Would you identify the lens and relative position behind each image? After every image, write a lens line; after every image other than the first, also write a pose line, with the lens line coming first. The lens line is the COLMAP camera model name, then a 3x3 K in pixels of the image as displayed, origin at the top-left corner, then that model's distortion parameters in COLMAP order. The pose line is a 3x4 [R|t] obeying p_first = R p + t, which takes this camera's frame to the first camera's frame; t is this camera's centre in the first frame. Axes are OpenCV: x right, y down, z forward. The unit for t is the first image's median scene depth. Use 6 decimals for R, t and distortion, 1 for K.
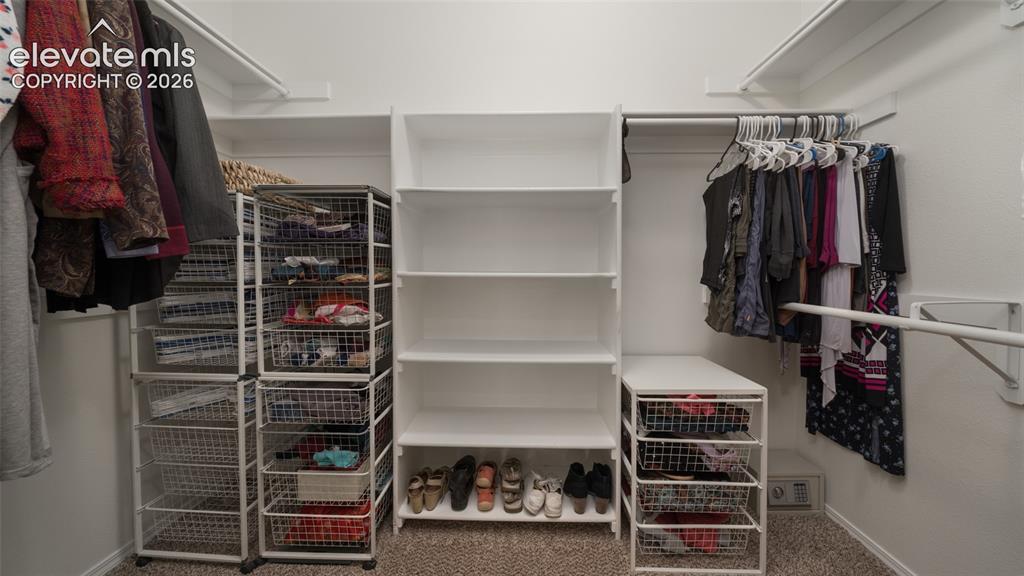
lens RADIAL K [[353.4, 0, 512.8], [0, 353.4, 269.7], [0, 0, 1]] dist [-0.004455, -0.000652]
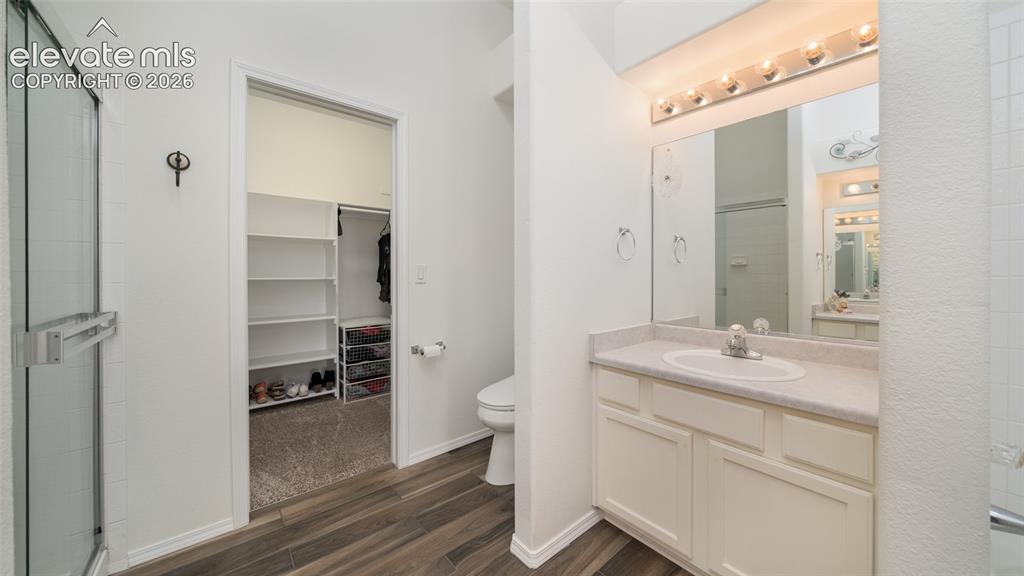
lens RADIAL K [[353.4, 0, 511.0], [0, 353.4, 276.9], [0, 0, 1]] dist [-0.004455, -0.000652]
pose [[0.740310, -0.008499, 0.672212, -0.370682], [0.009126, 0.999955, 0.002591, 0.010260], [-0.672204, 0.004217, 0.740354, -1.342481]]
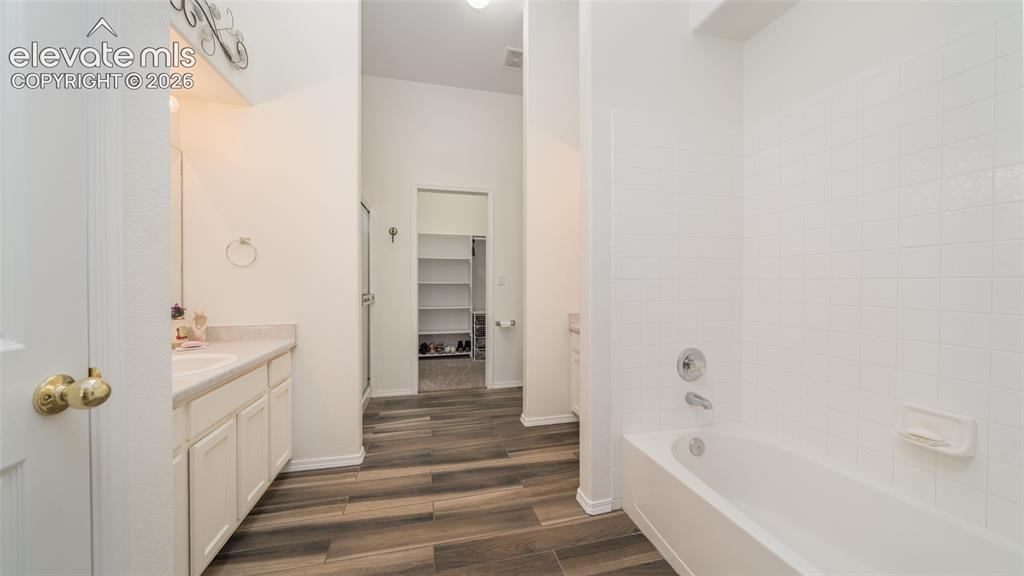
lens RADIAL K [[353.4, 0, 509.9], [0, 353.4, 288.4], [0, 0, 1]] dist [-0.004455, -0.000652]
pose [[0.961426, -0.006355, 0.274991, -0.297659], [0.004052, 0.999952, 0.008944, 0.038039], [-0.275034, -0.007485, 0.961405, -2.455258]]
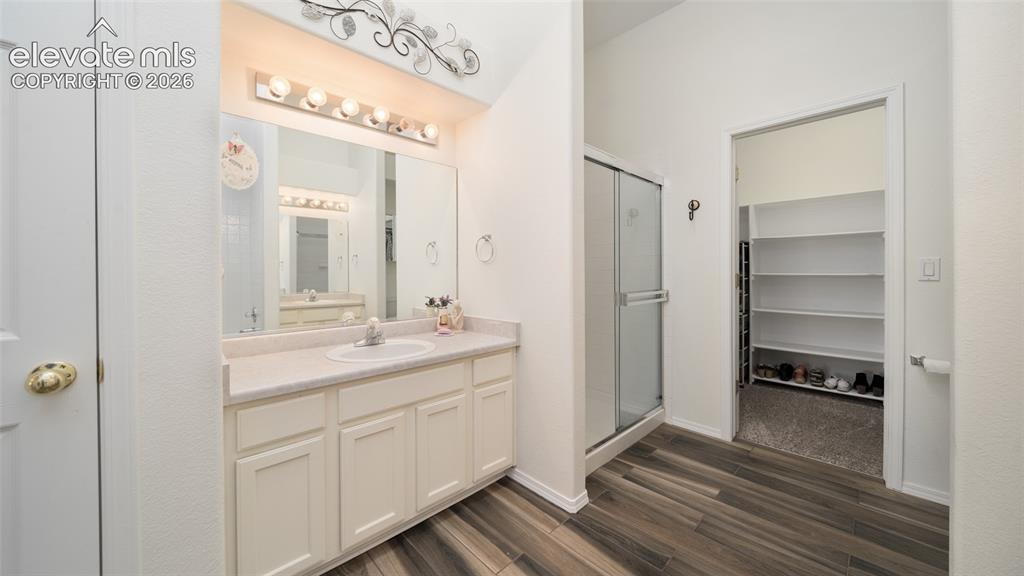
lens RADIAL K [[353.4, 0, 506.9], [0, 353.4, 272.2], [0, 0, 1]] dist [-0.004455, -0.000652]
pose [[0.716755, -0.008131, -0.697278, 0.146080], [0.003671, 0.999962, -0.007887, 0.013933], [0.697316, 0.003093, 0.716757, -1.837115]]
